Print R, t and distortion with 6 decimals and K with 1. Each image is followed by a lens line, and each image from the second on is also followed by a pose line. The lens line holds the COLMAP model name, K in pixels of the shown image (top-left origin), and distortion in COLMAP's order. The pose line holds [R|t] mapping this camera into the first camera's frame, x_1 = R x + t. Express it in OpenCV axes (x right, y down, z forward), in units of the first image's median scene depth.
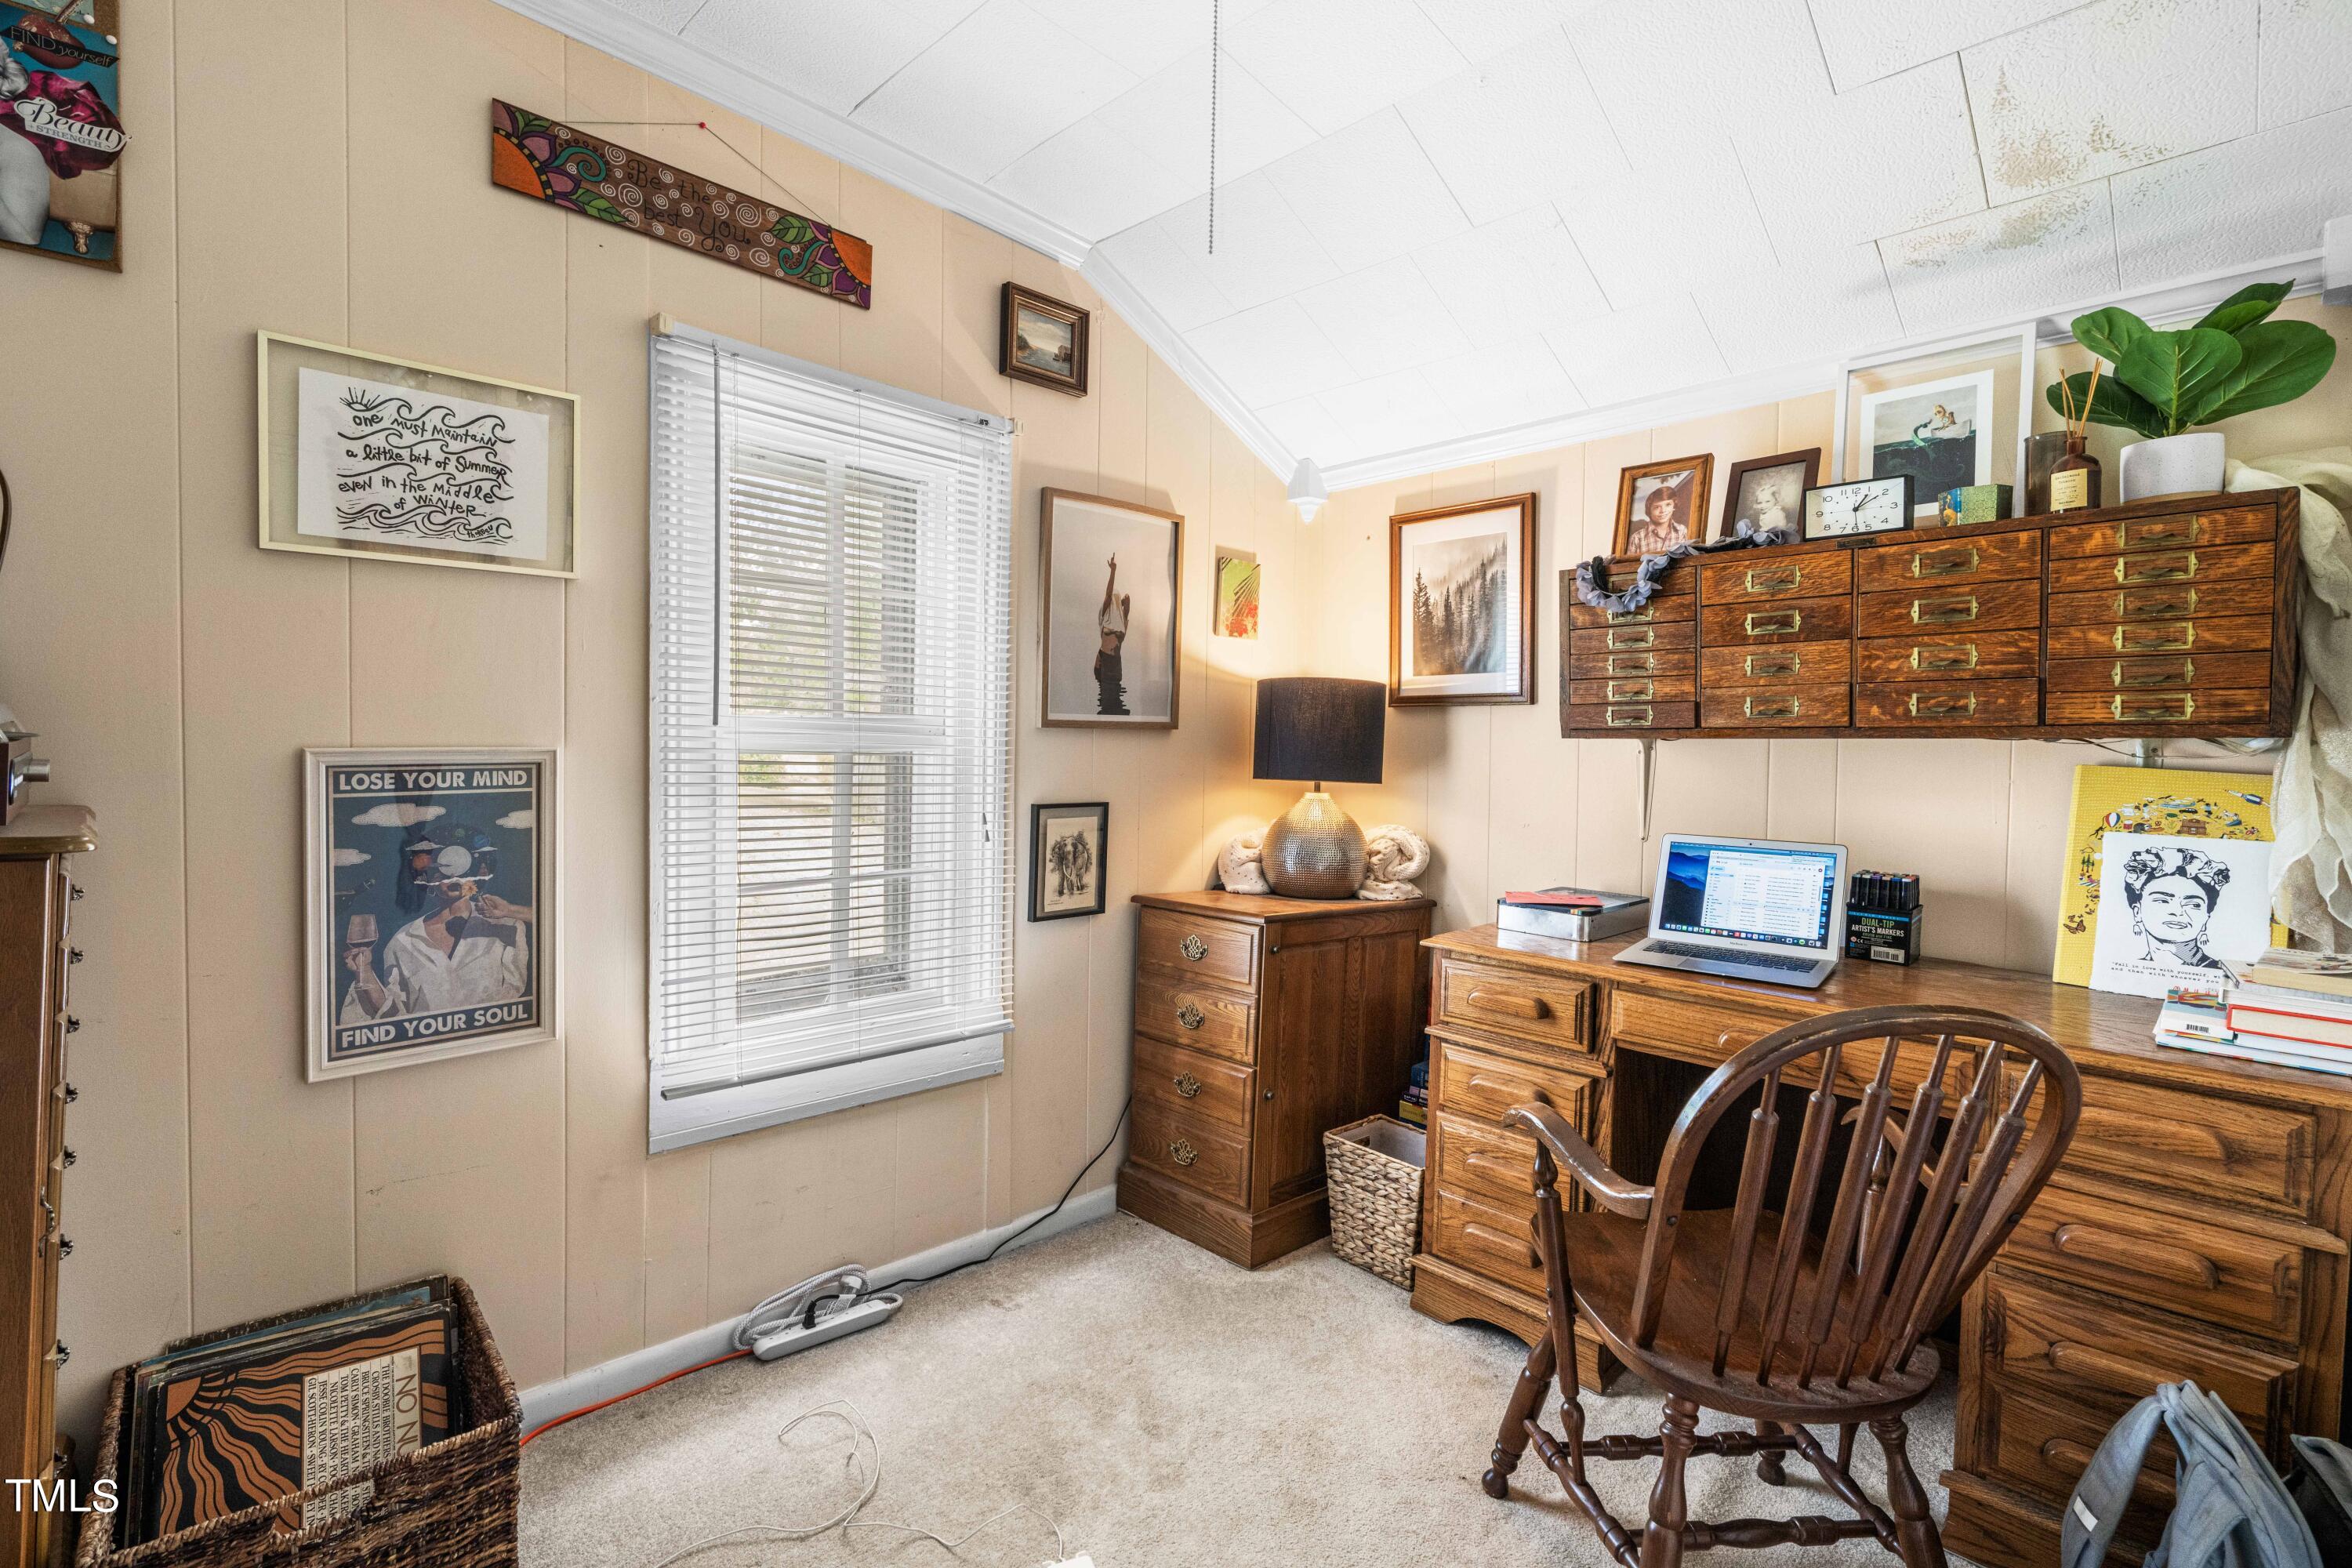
lens RADIAL K [[1077.1, 0, 1181.5], [0, 1077.1, 772.7], [0, 0, 1]] dist [-0.002165, -0.000124]
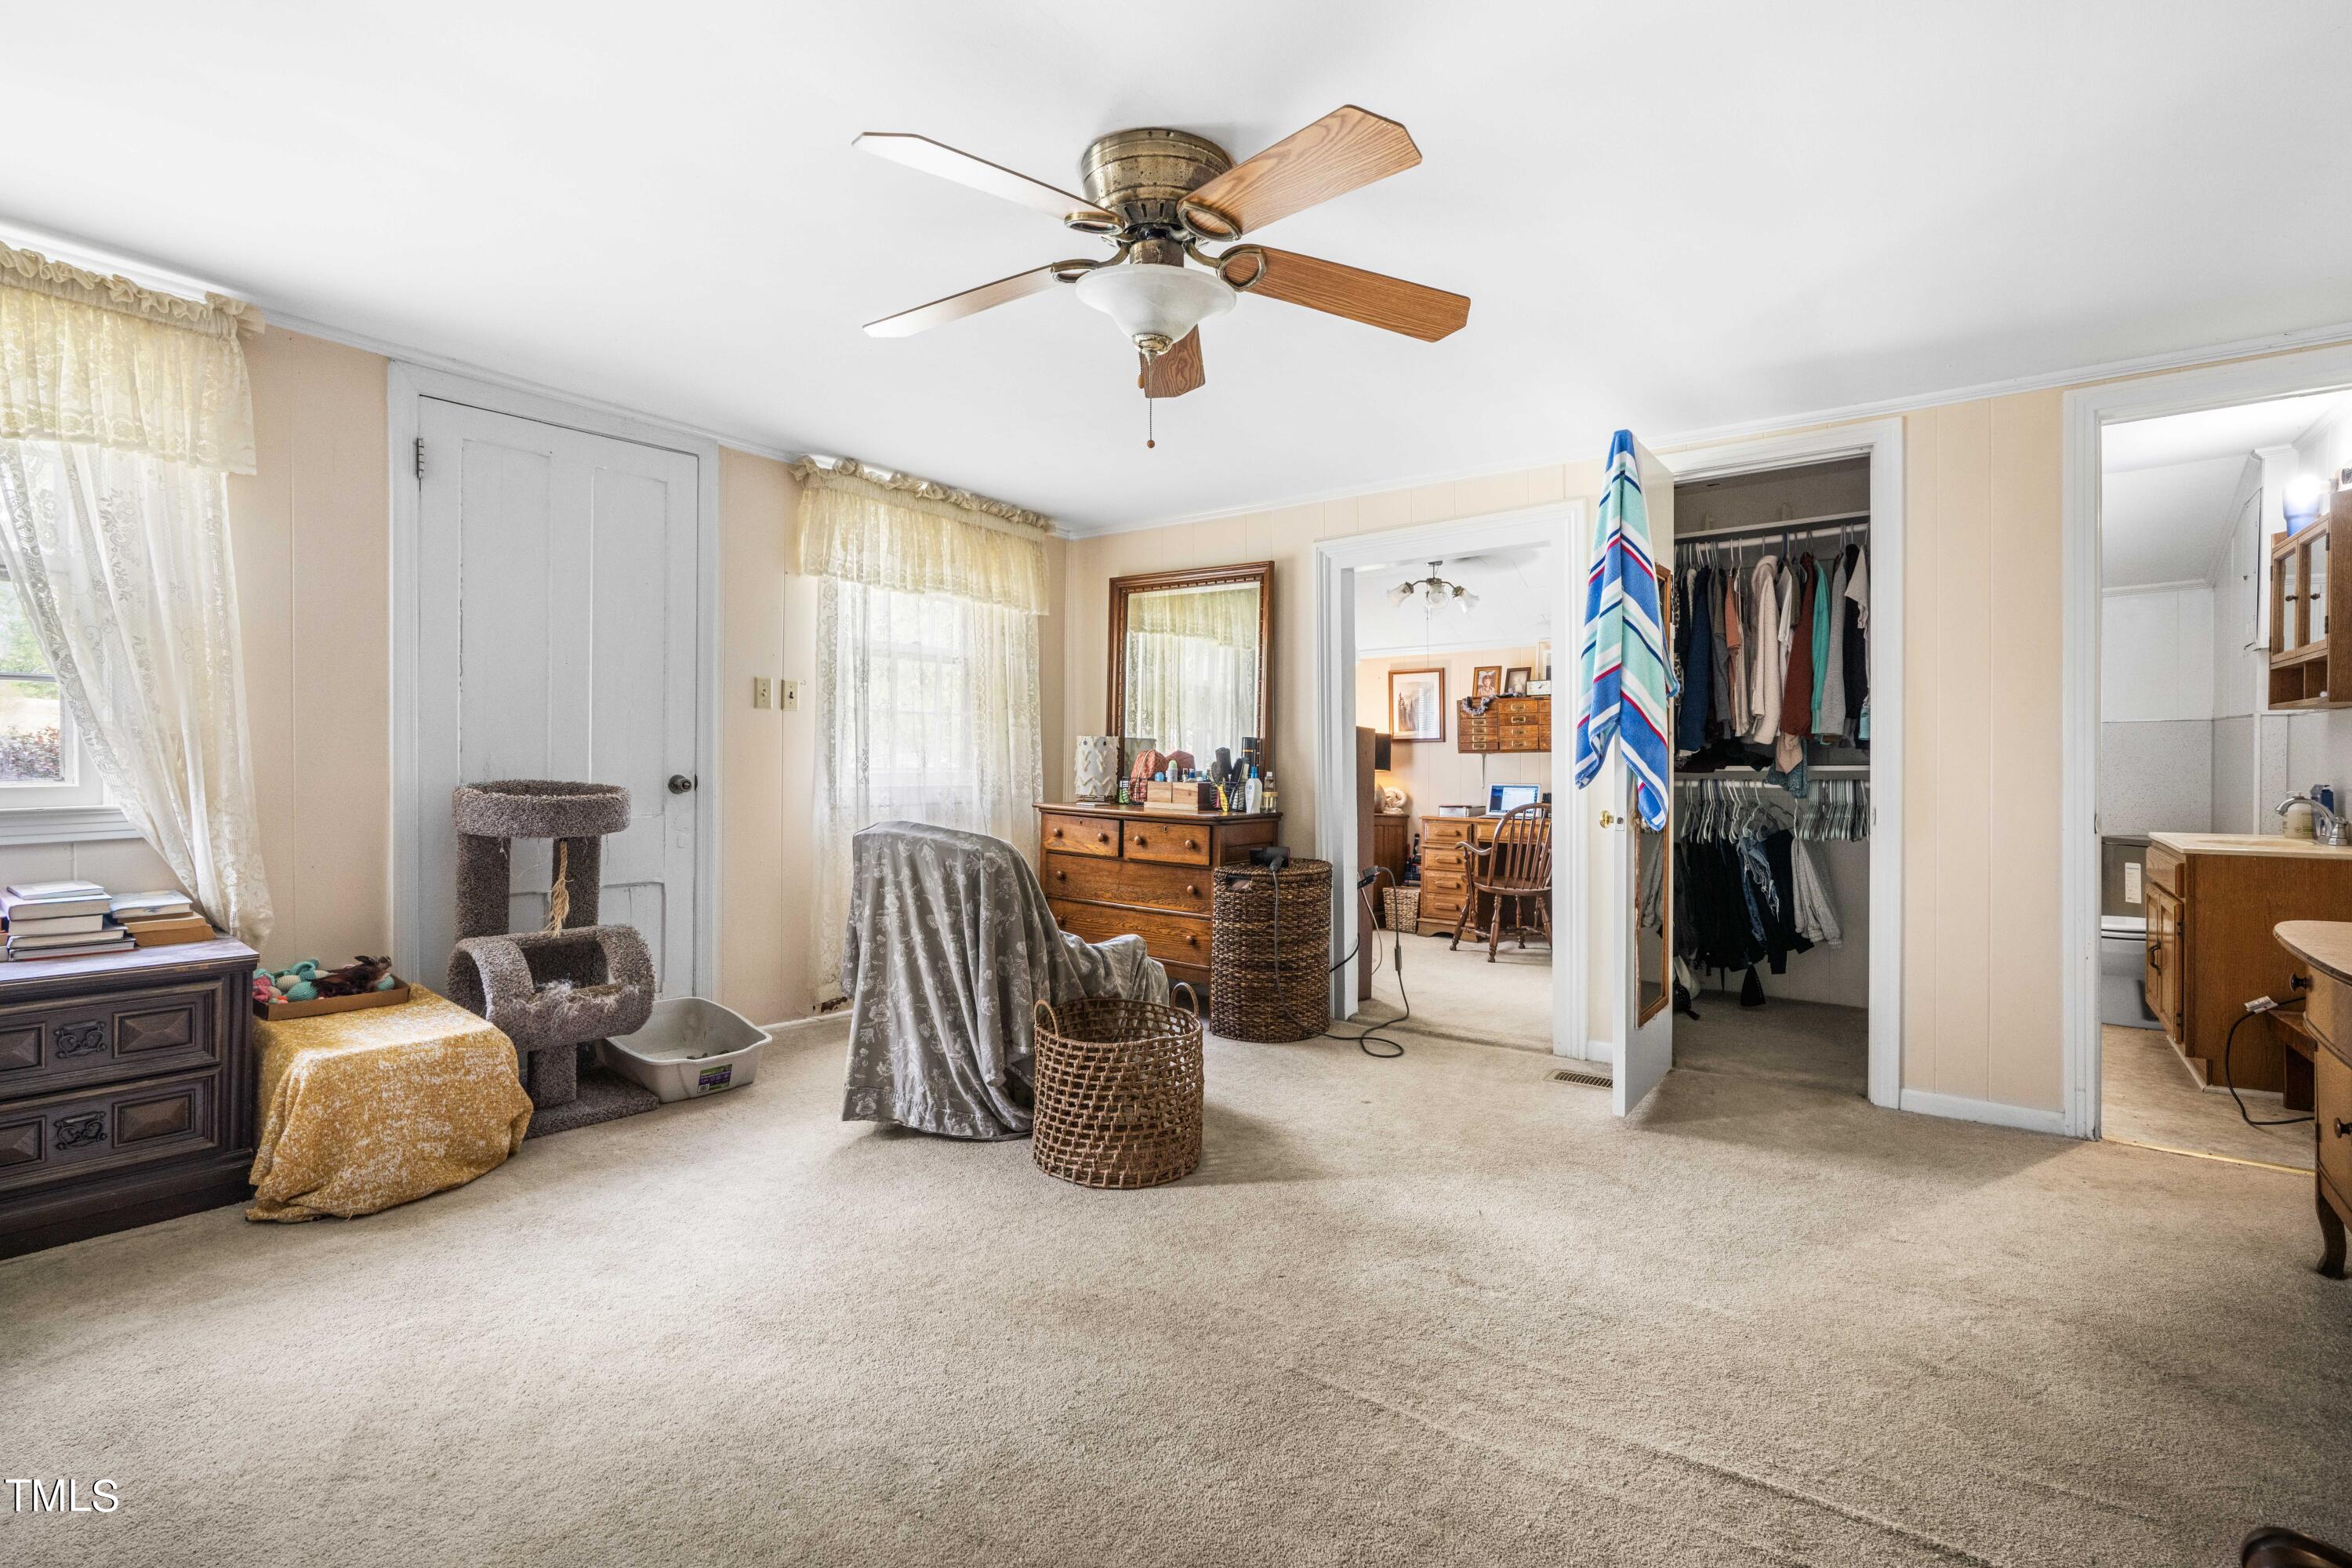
lens RADIAL K [[1077.1, 0, 1172.1], [0, 1077.1, 781.4], [0, 0, 1]] dist [-0.002165, -0.000124]
pose [[0.989552, -0.018749, 0.142951, -0.919473], [0.020505, 0.999731, -0.010821, 0.065829], [-0.142709, 0.013639, 0.989671, -1.979795]]
